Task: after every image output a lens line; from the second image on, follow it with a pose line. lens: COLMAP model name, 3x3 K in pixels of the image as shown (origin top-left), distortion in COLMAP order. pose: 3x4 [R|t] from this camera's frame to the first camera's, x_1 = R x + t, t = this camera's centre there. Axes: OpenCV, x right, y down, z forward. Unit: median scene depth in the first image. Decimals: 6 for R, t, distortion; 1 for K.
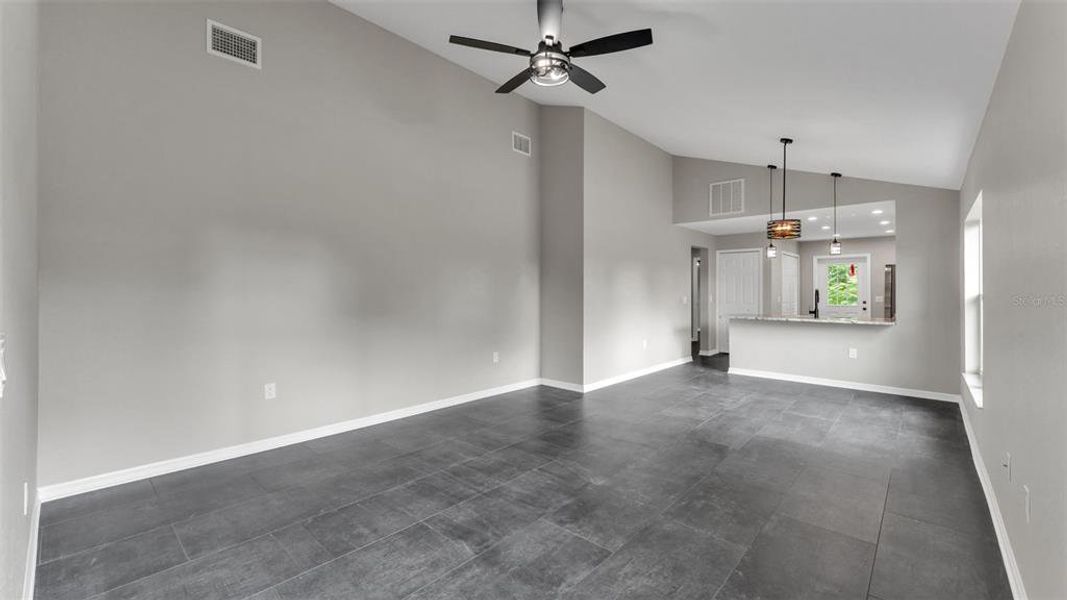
lens RADIAL K [[435.0, 0, 537.5], [0, 435.0, 297.9], [0, 0, 1]] dist [0.000369, 0.000194]
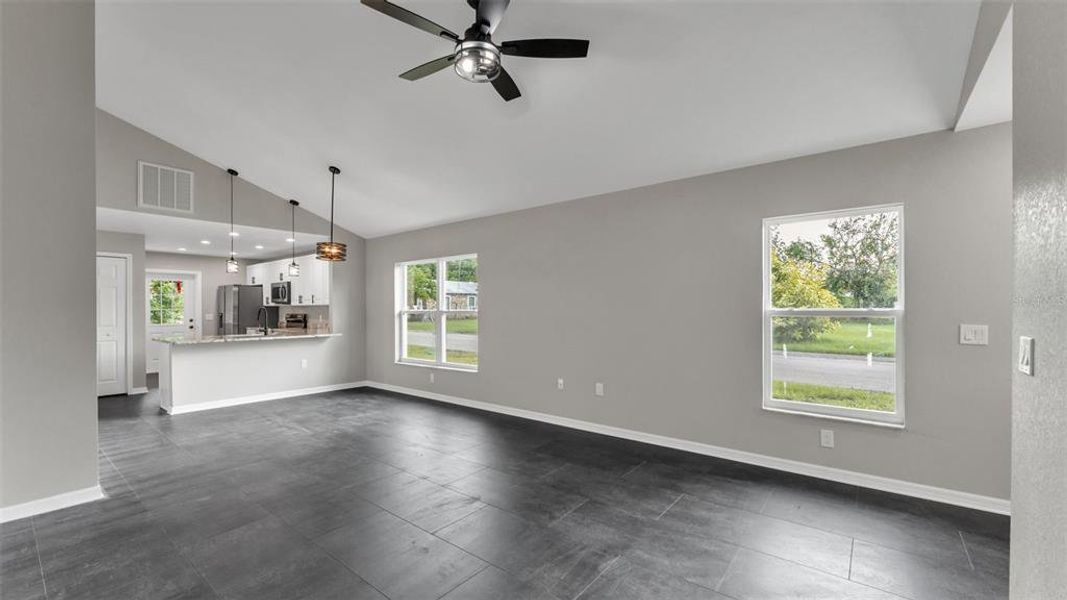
lens RADIAL K [[435.0, 0, 537.5], [0, 435.0, 297.9], [0, 0, 1]] dist [0.000369, 0.000194]
pose [[-0.077063, 0.024832, 0.996717, -0.795100], [0.016828, 0.999580, -0.023602, -0.012194], [-0.996884, 0.014953, -0.077449, 0.839718]]
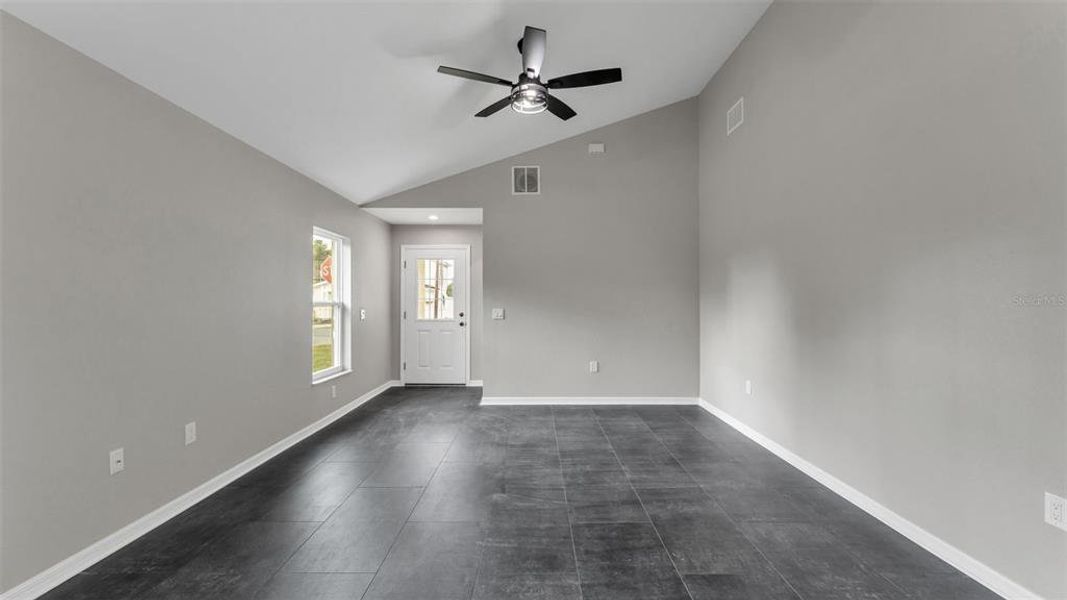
lens RADIAL K [[435.0, 0, 537.5], [0, 435.0, 297.9], [0, 0, 1]] dist [0.000369, 0.000194]
pose [[-0.751361, -0.009279, -0.659826, 0.675473], [-0.006302, 0.999956, -0.006885, -0.022207], [0.659862, -0.001015, -0.751387, 1.670274]]
